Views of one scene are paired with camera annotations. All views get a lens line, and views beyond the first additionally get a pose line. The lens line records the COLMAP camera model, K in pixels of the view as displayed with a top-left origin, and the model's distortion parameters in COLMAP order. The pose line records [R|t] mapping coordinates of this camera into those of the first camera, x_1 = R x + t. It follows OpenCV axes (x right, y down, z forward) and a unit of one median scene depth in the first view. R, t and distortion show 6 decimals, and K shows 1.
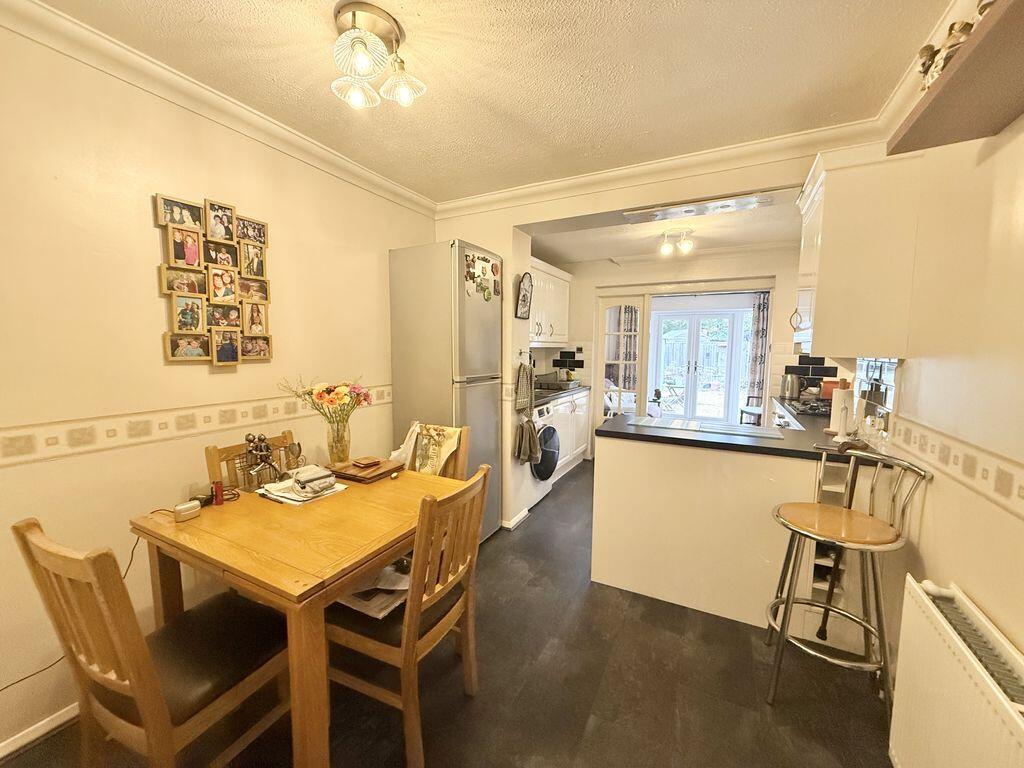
lens RADIAL K [[406.9, 0, 508.7], [0, 406.9, 383.1], [0, 0, 1]] dist [-0.000048, -0.000072]
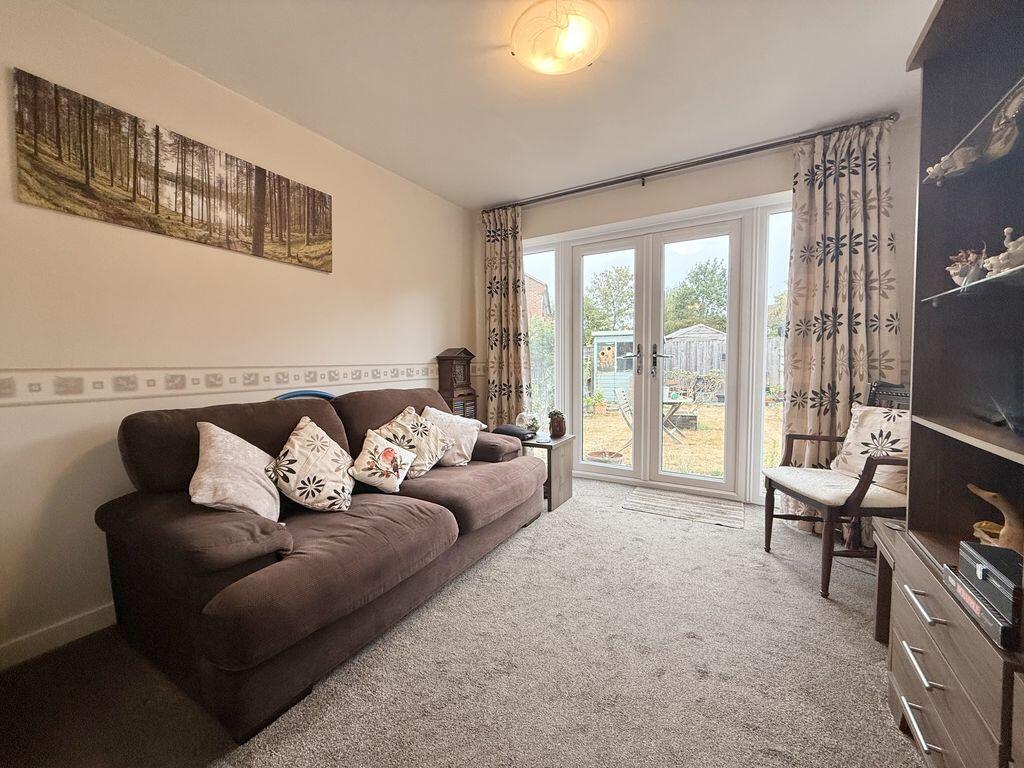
lens RADIAL K [[406.9, 0, 508.7], [0, 406.9, 383.1], [0, 0, 1]] dist [-0.000048, -0.000072]
pose [[0.998467, -0.010700, -0.054314, 0.372314], [0.008618, 0.999224, -0.038432, 0.001190], [0.054683, 0.037905, 0.997784, 0.642190]]
